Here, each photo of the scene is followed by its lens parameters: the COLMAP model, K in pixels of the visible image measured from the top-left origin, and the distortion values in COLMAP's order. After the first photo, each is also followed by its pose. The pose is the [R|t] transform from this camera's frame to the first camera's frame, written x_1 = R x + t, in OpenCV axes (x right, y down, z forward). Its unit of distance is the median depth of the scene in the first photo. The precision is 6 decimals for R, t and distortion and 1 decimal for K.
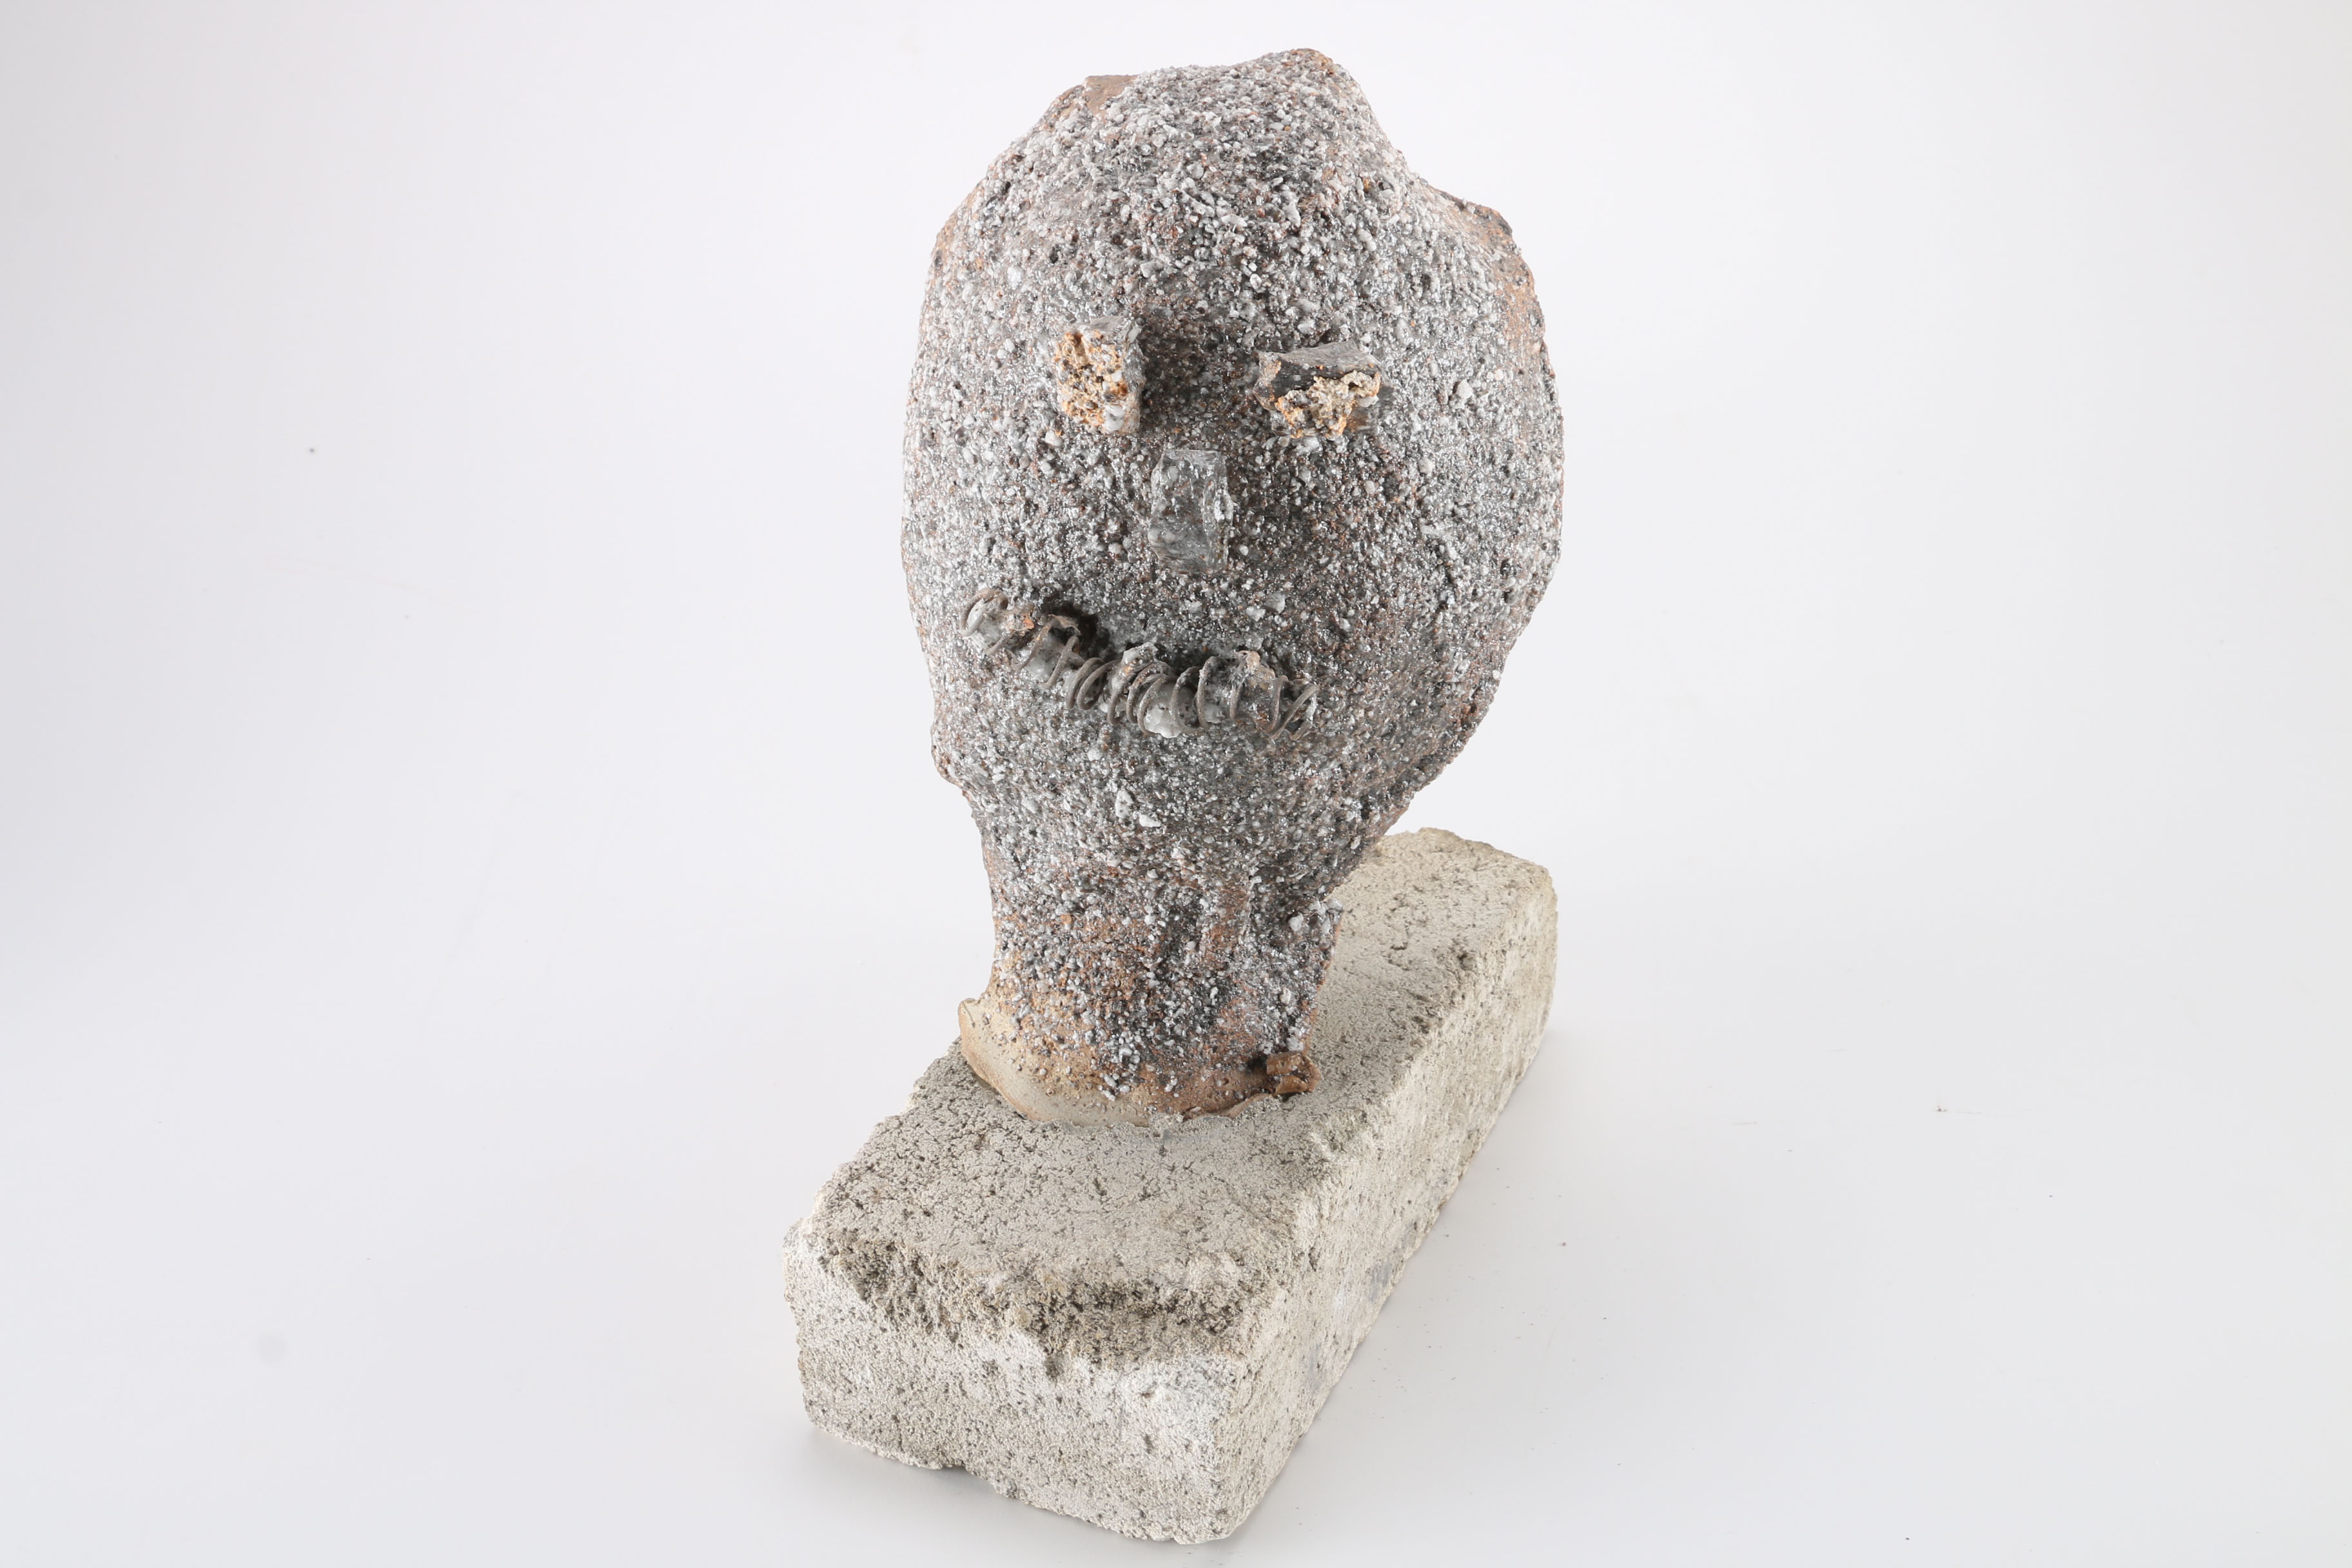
lens RADIAL K [[2655.7, 0, 1181.0], [0, 2655.7, 780.8], [0, 0, 1]] dist [-0.084451, 0.000000]
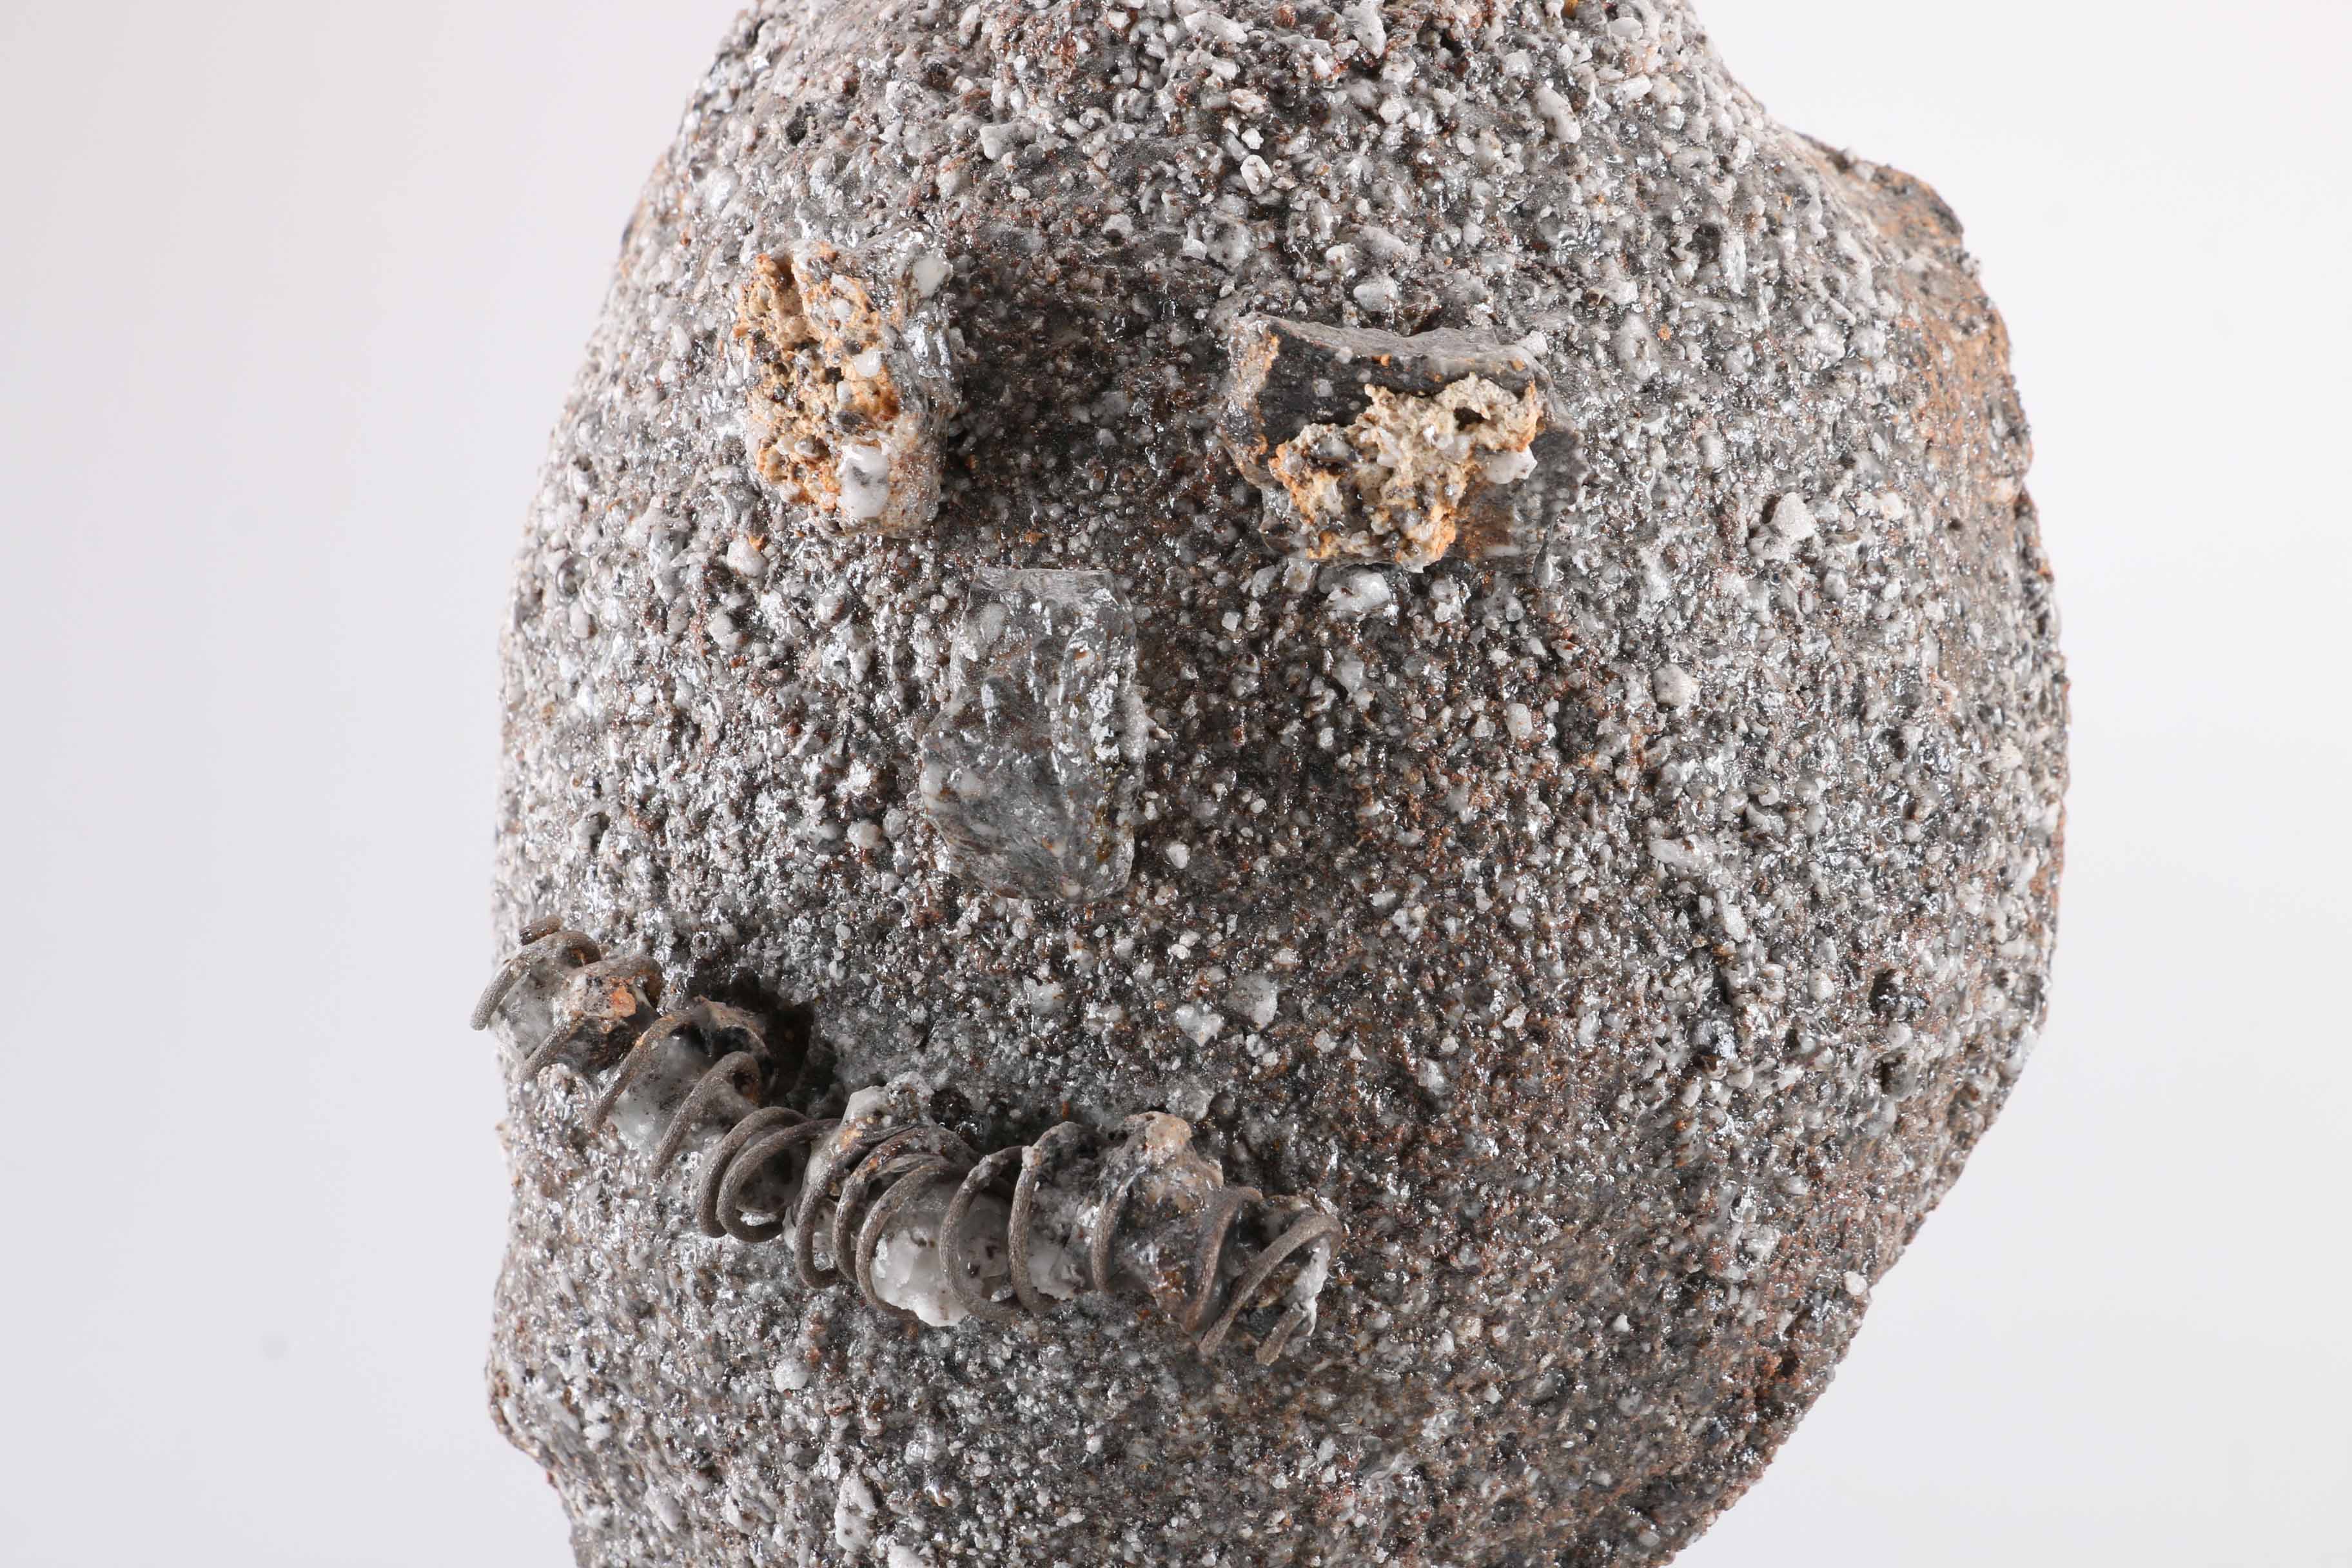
lens RADIAL K [[3810.9, 0, 1169.8], [0, 3810.9, 790.2], [0, 0, 1]] dist [-0.044491, 0.000000]
pose [[0.987275, 0.071347, -0.142118, 0.099174], [-0.104422, 0.964891, -0.241000, 0.037208], [0.119934, 0.252774, 0.960063, 0.458563]]
